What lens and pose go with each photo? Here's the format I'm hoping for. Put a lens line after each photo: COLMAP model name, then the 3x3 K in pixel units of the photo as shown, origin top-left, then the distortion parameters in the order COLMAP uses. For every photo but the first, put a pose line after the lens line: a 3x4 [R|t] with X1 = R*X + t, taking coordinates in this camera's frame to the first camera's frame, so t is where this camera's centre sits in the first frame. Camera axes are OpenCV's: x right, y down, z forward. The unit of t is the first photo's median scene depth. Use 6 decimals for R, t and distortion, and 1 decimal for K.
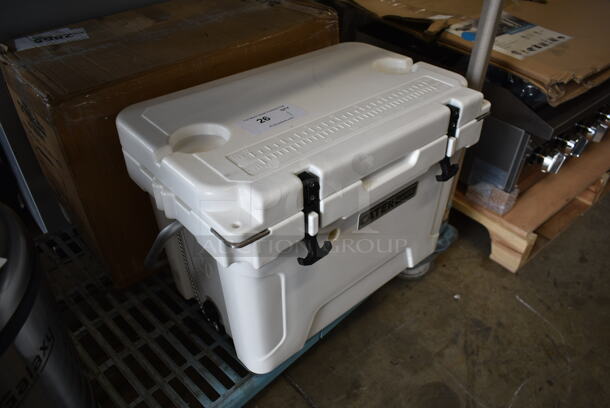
lens RADIAL K [[456.6, 0, 304.1], [0, 456.6, 205.7], [0, 0, 1]] dist [-0.003072, -0.002590]
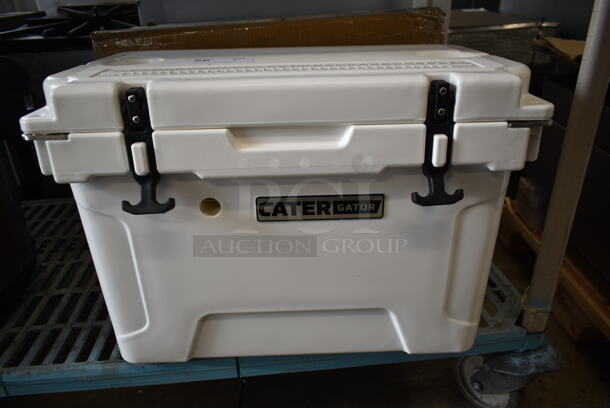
lens RADIAL K [[456.6, 0, 304.1], [0, 456.6, 205.7], [0, 0, 1]] dist [-0.003072, -0.002590]
pose [[0.775153, 0.252932, -0.578933, 0.578450], [-0.365949, 0.926736, -0.085097, 0.064025], [0.514994, 0.277823, 0.810923, 0.435606]]
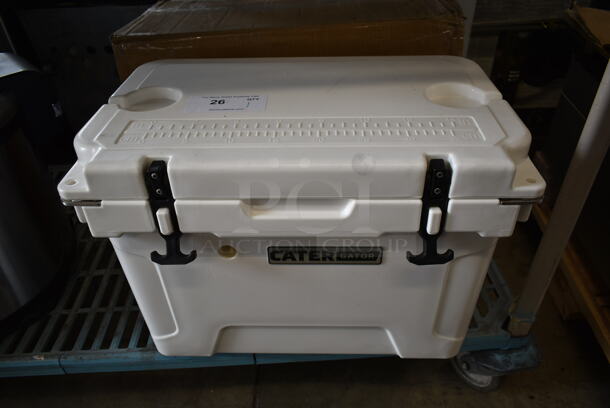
lens RADIAL K [[453.2, 0, 305.0], [0, 453.2, 204.0], [0, 0, 1]] dist [-0.003478, -0.000665]
pose [[0.739533, 0.388591, -0.549625, 0.560550], [-0.386146, 0.913730, 0.126448, -0.168615], [0.551345, 0.118723, 0.825786, 0.345572]]
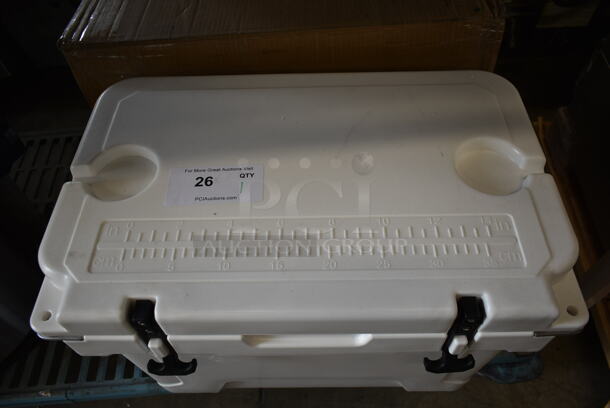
lens RADIAL K [[456.6, 0, 304.1], [0, 456.6, 205.7], [0, 0, 1]] dist [-0.003072, -0.002590]
pose [[0.757497, 0.519471, -0.395409, 0.321703], [-0.370540, 0.840773, 0.394716, -0.468081], [0.537493, -0.152481, 0.829368, 0.423297]]
